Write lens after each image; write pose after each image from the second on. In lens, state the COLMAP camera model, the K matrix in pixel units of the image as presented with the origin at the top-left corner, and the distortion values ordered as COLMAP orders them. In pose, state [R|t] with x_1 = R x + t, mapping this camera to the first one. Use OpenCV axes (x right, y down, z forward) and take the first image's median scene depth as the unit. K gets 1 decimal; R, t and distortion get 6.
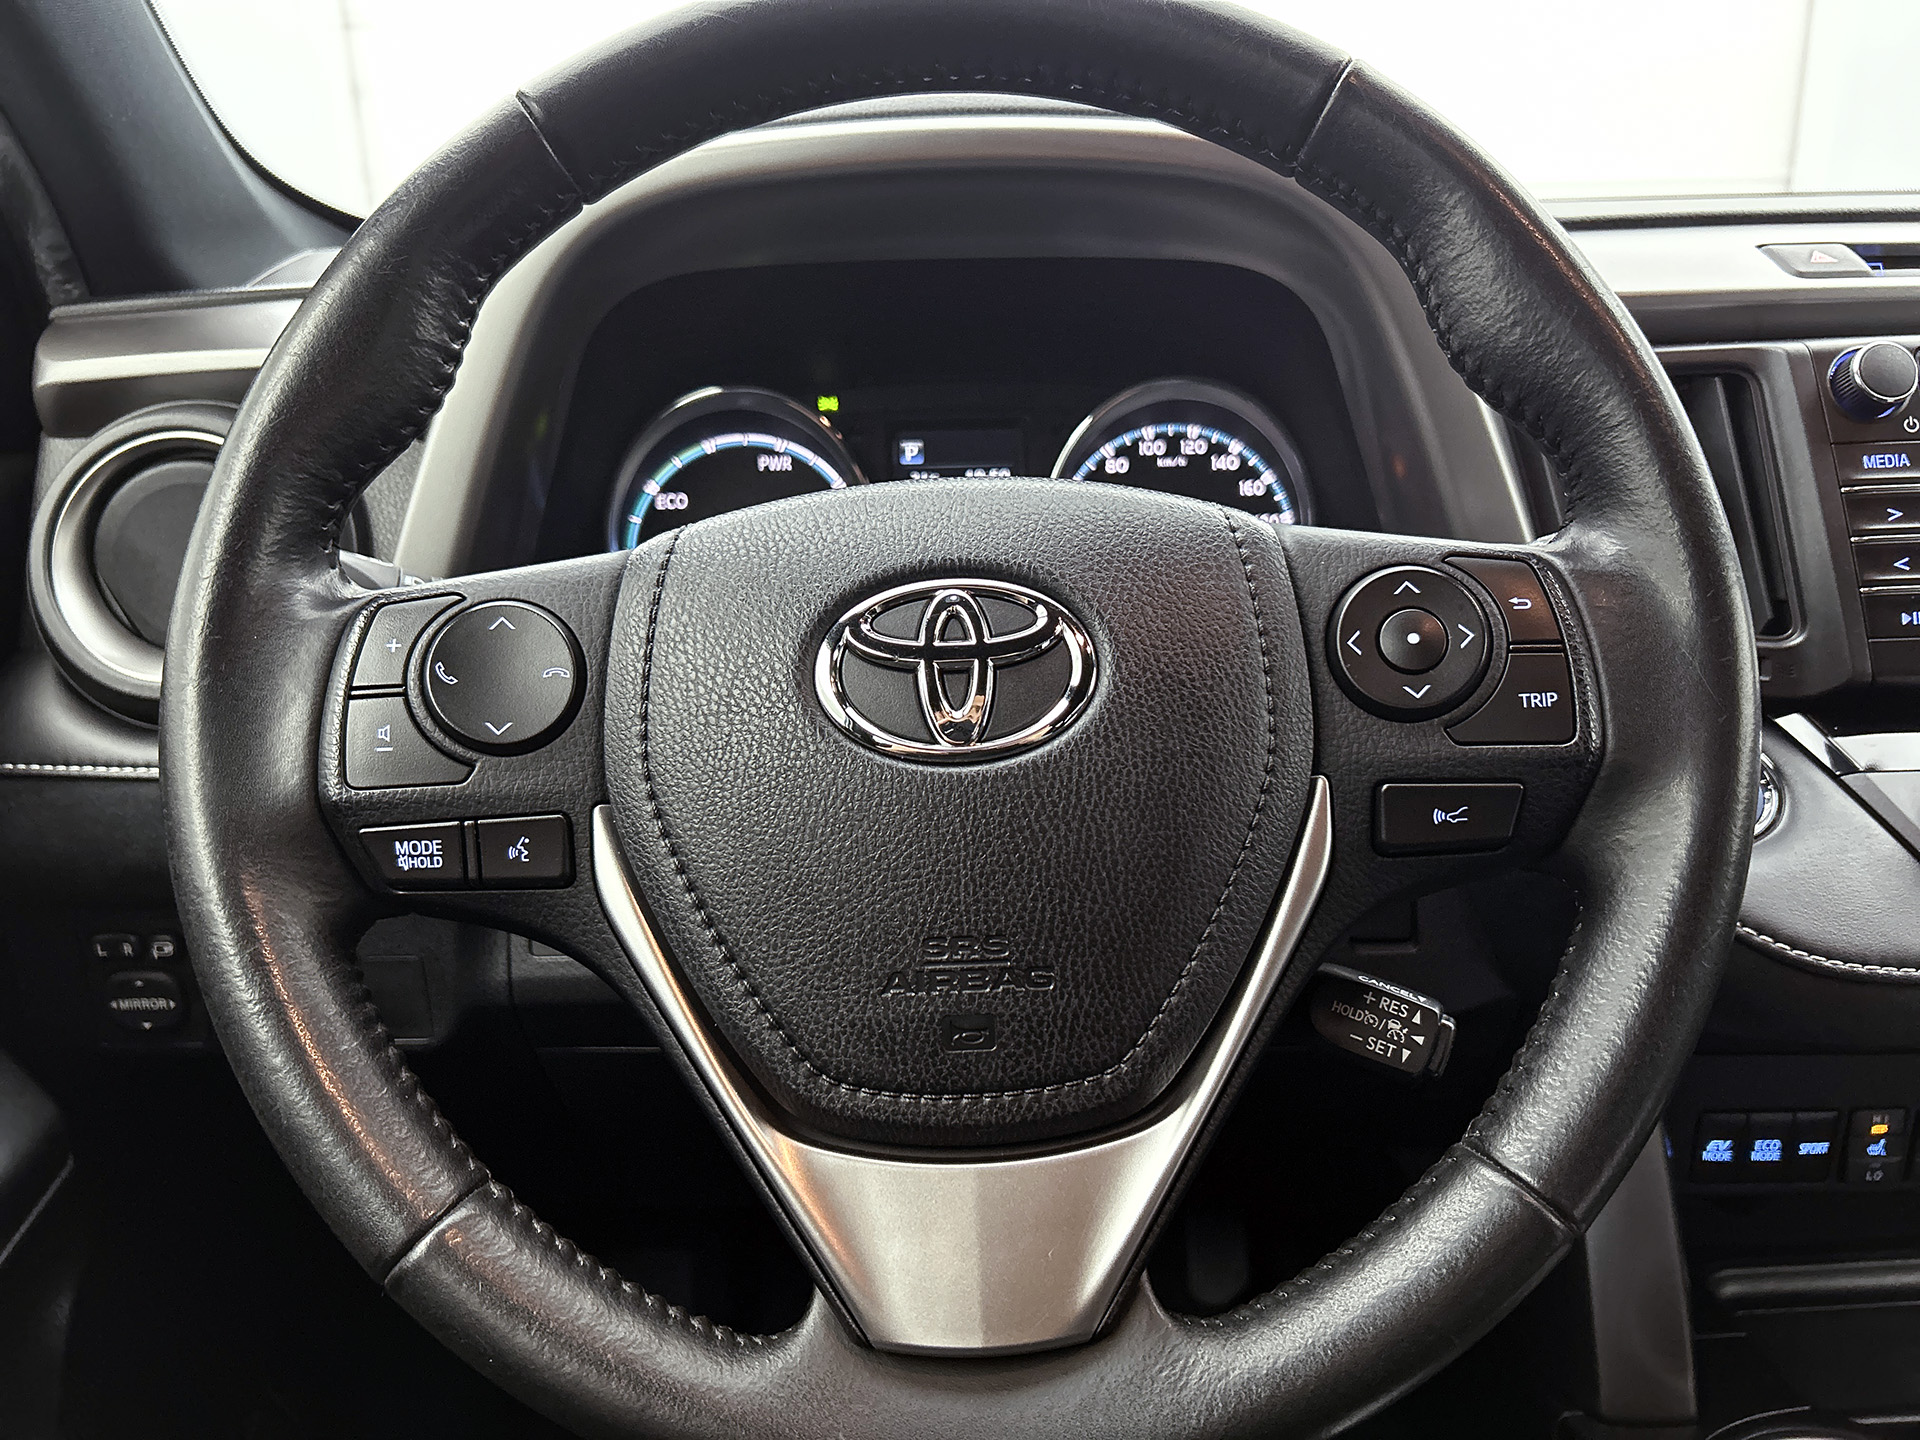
lens RADIAL K [[1477.3, 0, 952.0], [0, 1477.3, 716.8], [0, 0, 1]] dist [0.075348, -0.110872]
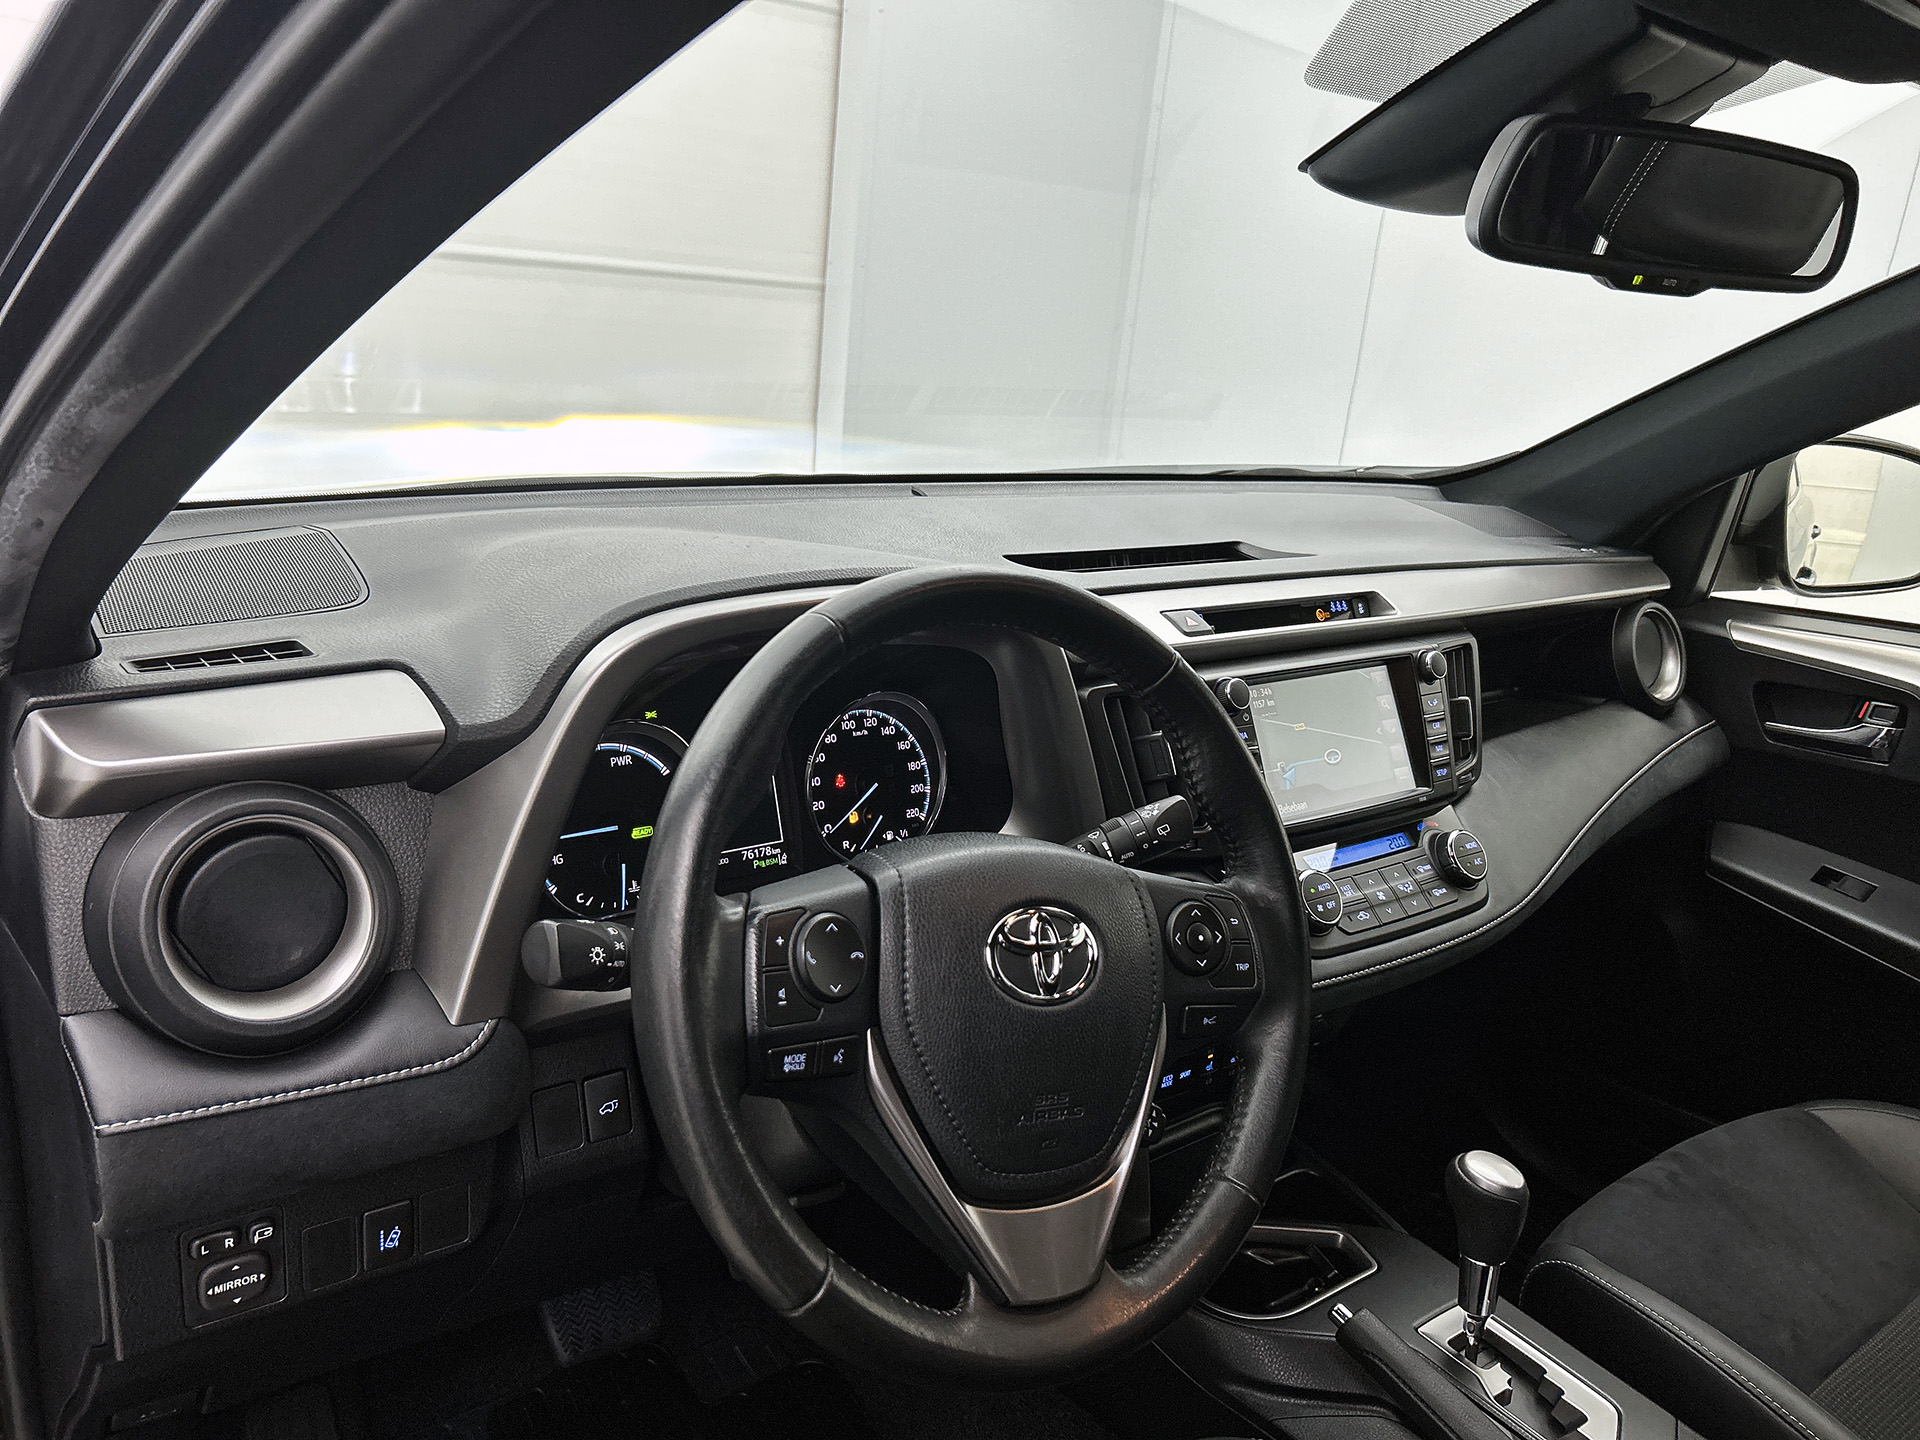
lens RADIAL K [[1477.3, 0, 952.0], [0, 1477.3, 716.8], [0, 0, 1]] dist [0.075348, -0.110872]
pose [[0.791483, -0.087704, 0.604866, -0.709567], [0.075090, 0.996107, 0.046176, -0.253146], [-0.606561, 0.008872, 0.794987, -0.287432]]
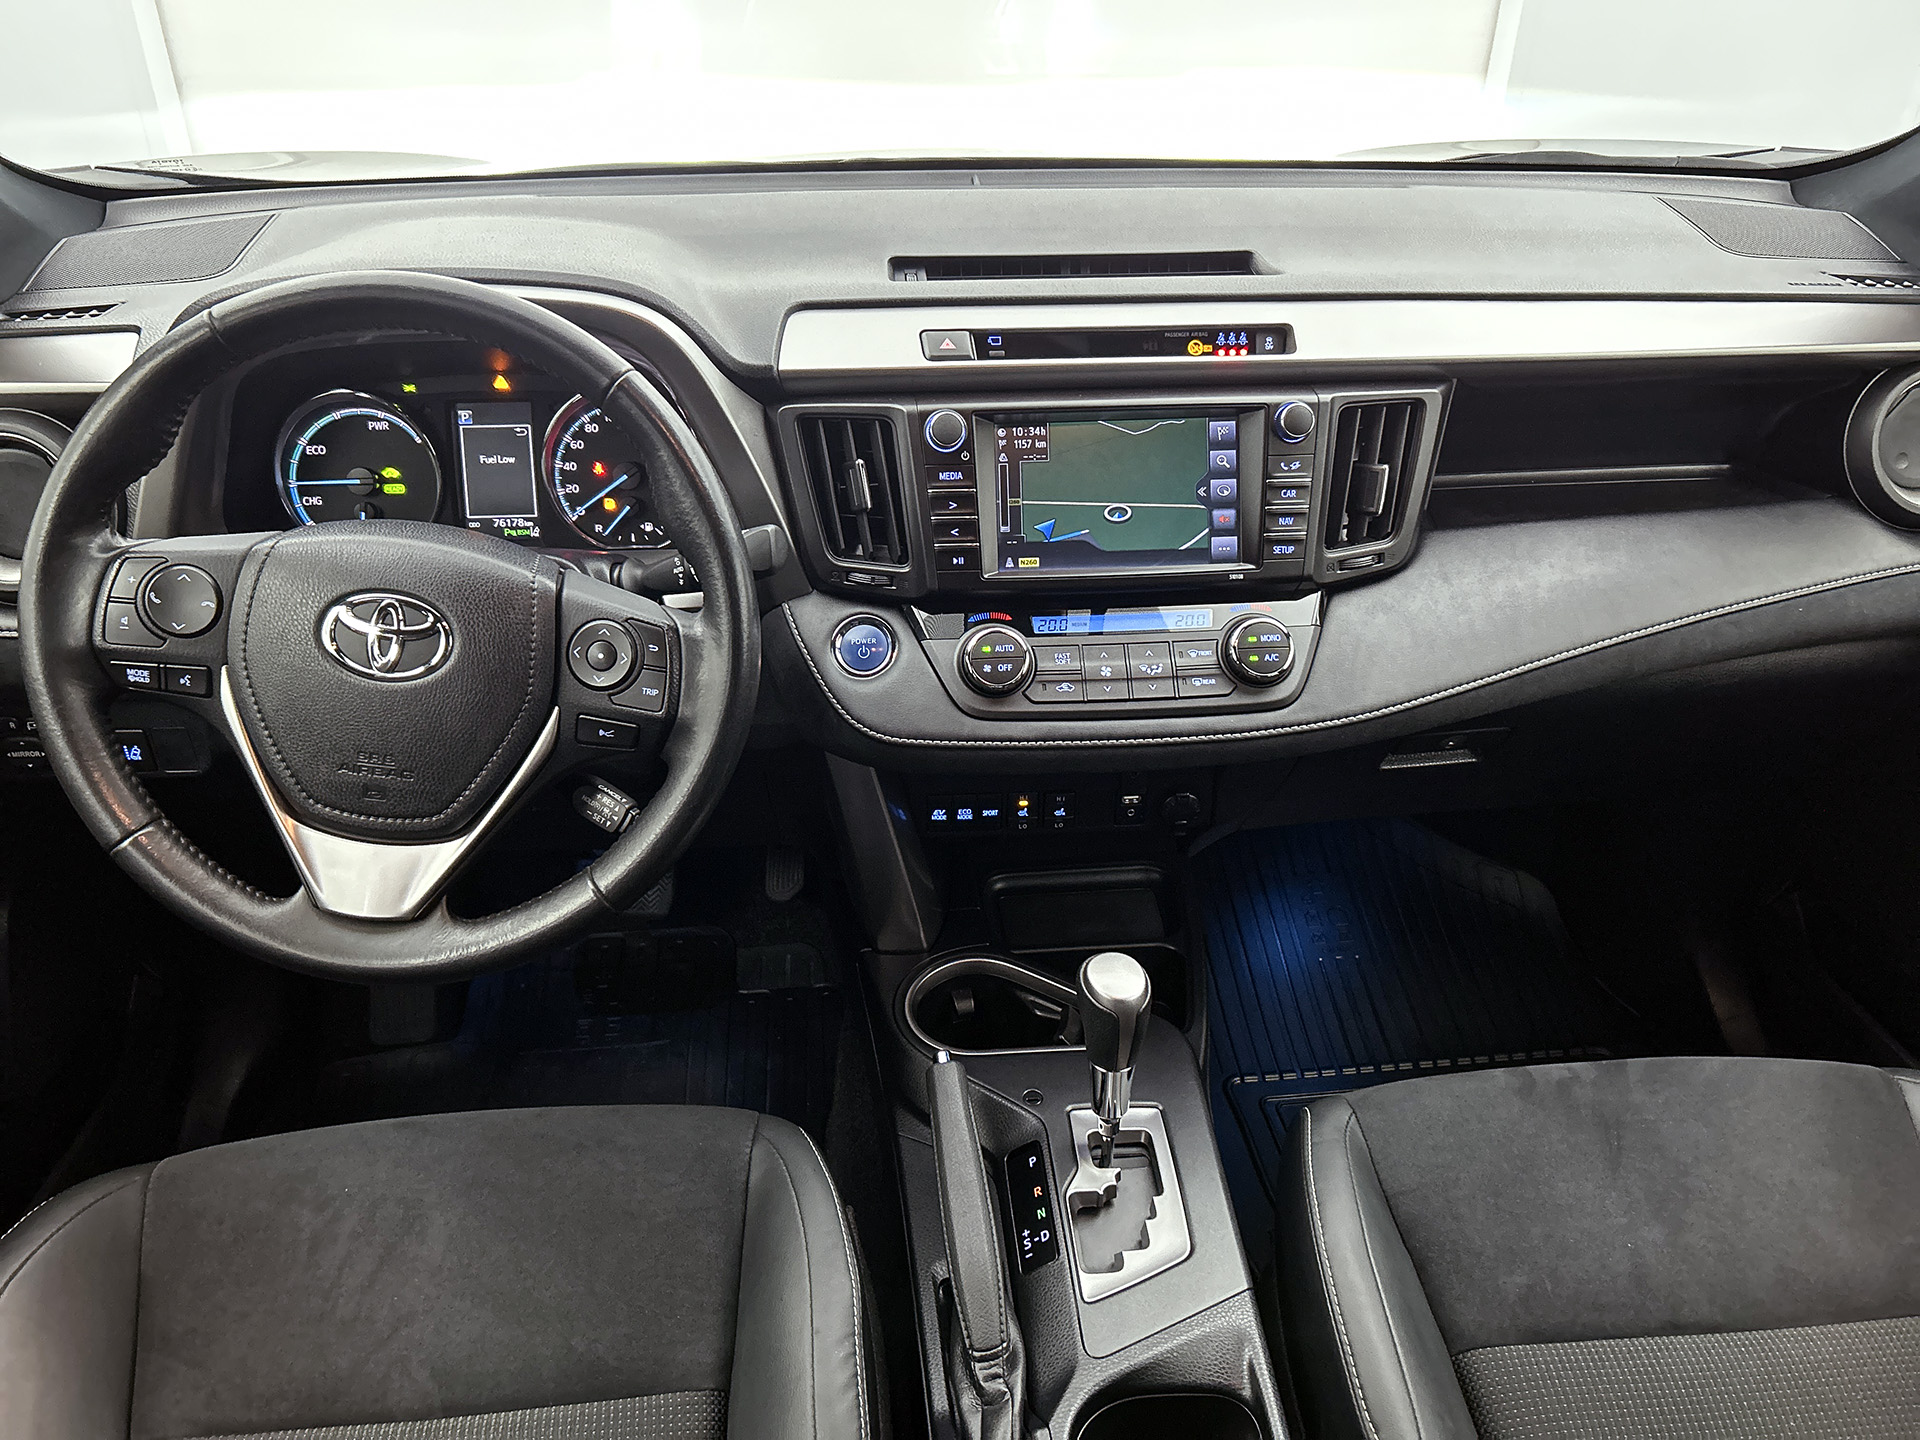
lens RADIAL K [[1477.3, 0, 952.0], [0, 1477.3, 716.8], [0, 0, 1]] dist [0.075348, -0.110872]
pose [[0.997663, -0.012587, 0.067157, 0.397159], [-0.003857, 0.970944, 0.239276, -0.255743], [-0.068217, -0.238976, 0.968626, -0.712582]]
